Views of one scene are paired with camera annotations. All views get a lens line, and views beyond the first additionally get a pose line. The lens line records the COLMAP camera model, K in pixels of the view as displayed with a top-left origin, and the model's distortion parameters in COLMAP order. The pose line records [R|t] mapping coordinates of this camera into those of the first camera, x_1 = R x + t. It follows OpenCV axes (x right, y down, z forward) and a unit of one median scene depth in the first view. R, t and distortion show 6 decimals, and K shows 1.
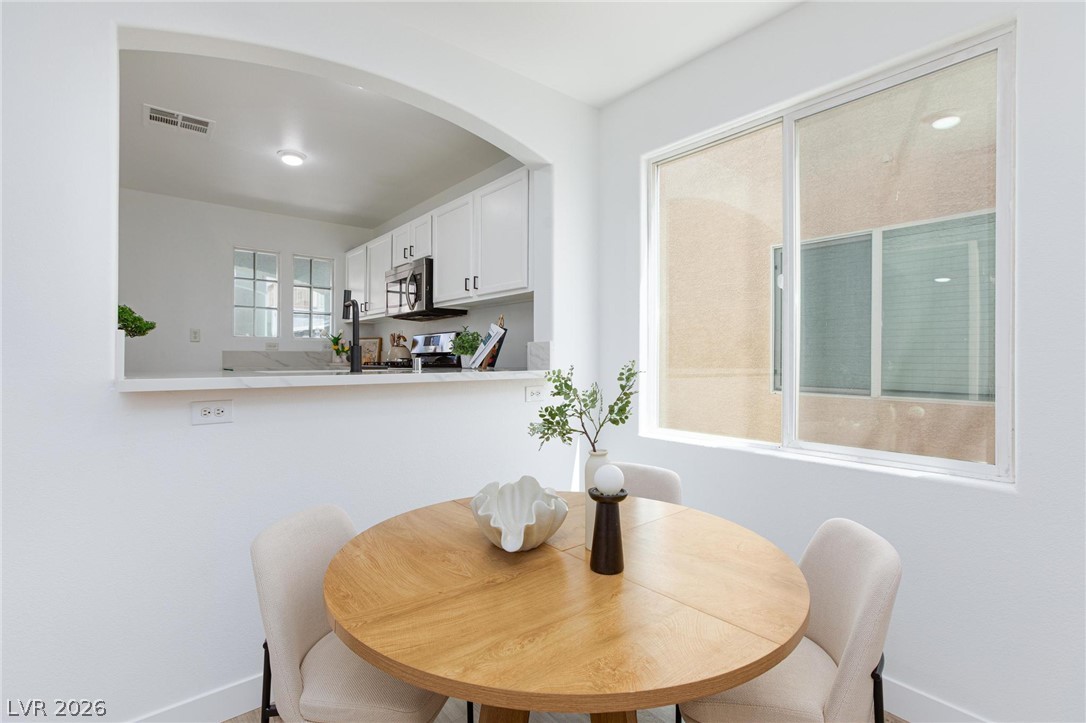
lens RADIAL K [[503.0, 0, 543.0], [0, 503.0, 361.5], [0, 0, 1]] dist [-0.007063, 0.001029]
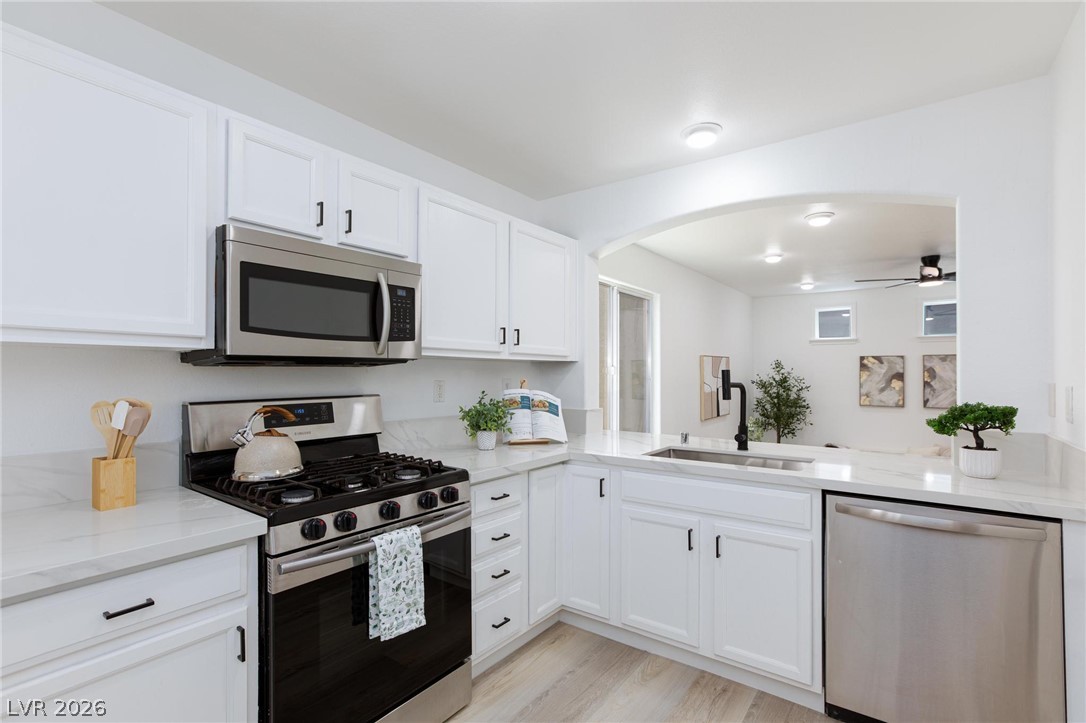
lens RADIAL K [[515.0, 0, 538.9], [0, 515.0, 369.9], [0, 0, 1]] dist [-0.032254, 0.026080]
pose [[-0.236586, 0.006755, 0.971587, -0.893882], [0.004363, 0.999973, -0.005890, -0.095971], [-0.971601, 0.002846, -0.236609, 1.121736]]
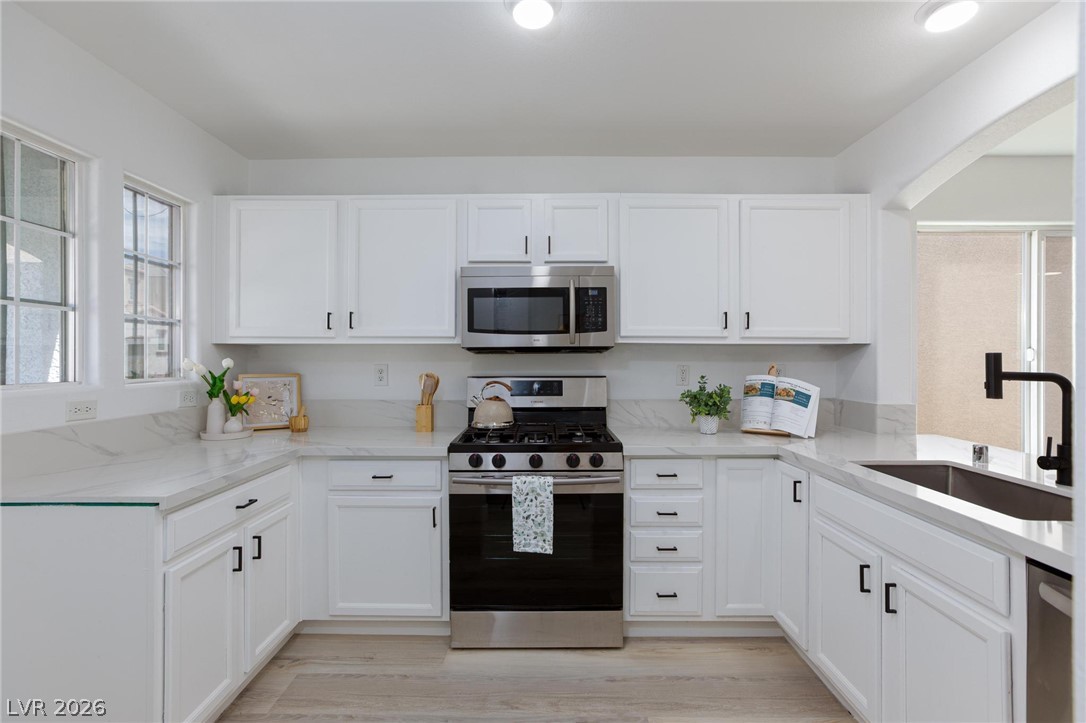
lens RADIAL K [[503.0, 0, 543.0], [0, 503.0, 361.5], [0, 0, 1]] dist [-0.007063, 0.001029]
pose [[0.639305, -0.003267, 0.768946, -0.870871], [0.004066, 0.999991, 0.000869, -0.092812], [-0.768943, 0.002571, 0.639313, 0.713984]]
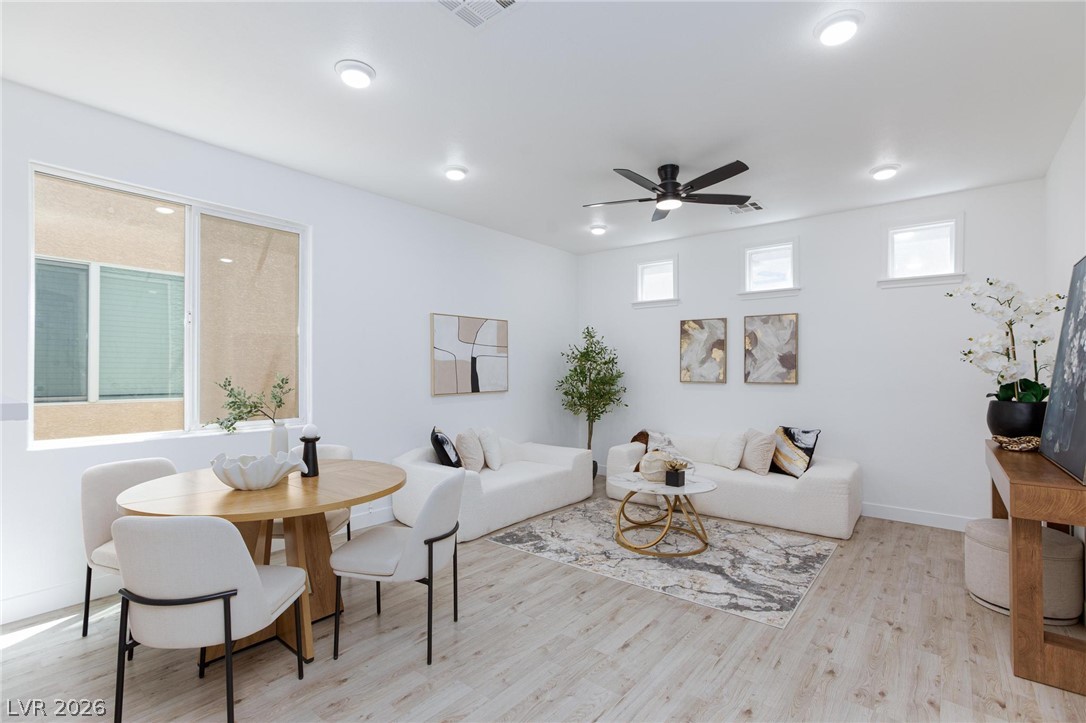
lens RADIAL K [[515.0, 0, 538.9], [0, 515.0, 369.9], [0, 0, 1]] dist [-0.032254, 0.026080]
pose [[-0.201026, -0.000745, 0.979586, -0.747461], [0.002760, 0.999995, 0.001326, -0.003978], [-0.979582, 0.002970, -0.201023, 0.195895]]
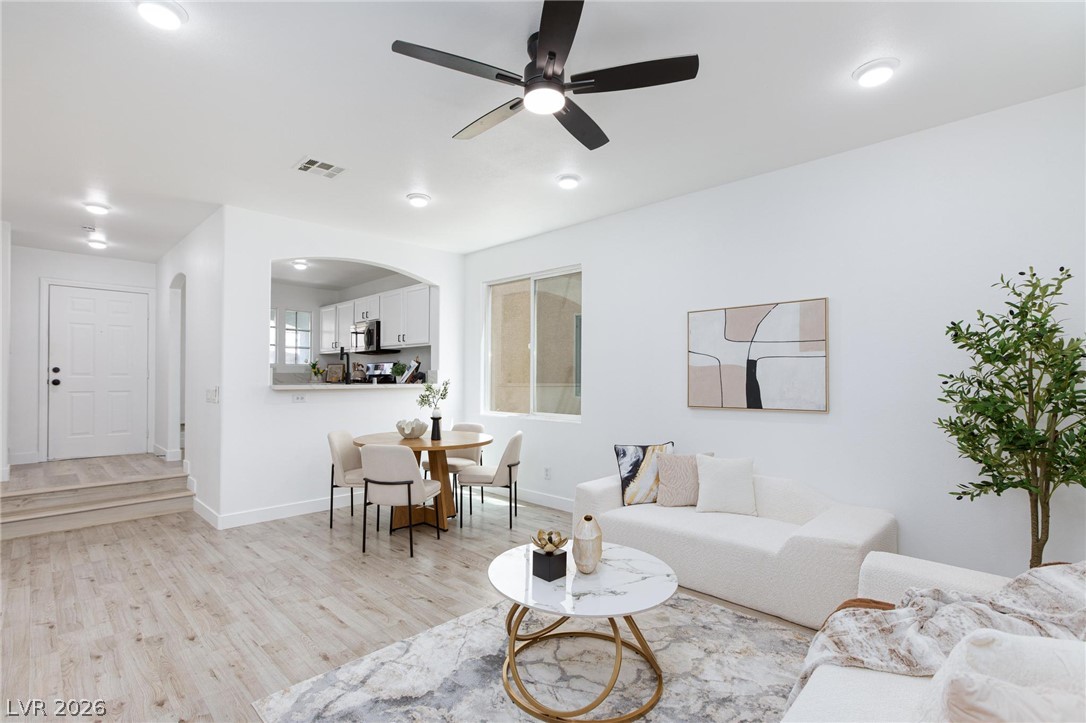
lens RADIAL K [[515.0, 0, 538.9], [0, 515.0, 369.9], [0, 0, 1]] dist [-0.032254, 0.026080]
pose [[0.995378, 0.000810, 0.096035, 0.177186], [0.001042, 0.999815, -0.019231, 0.001496], [-0.096033, 0.019242, 0.995192, -0.922634]]
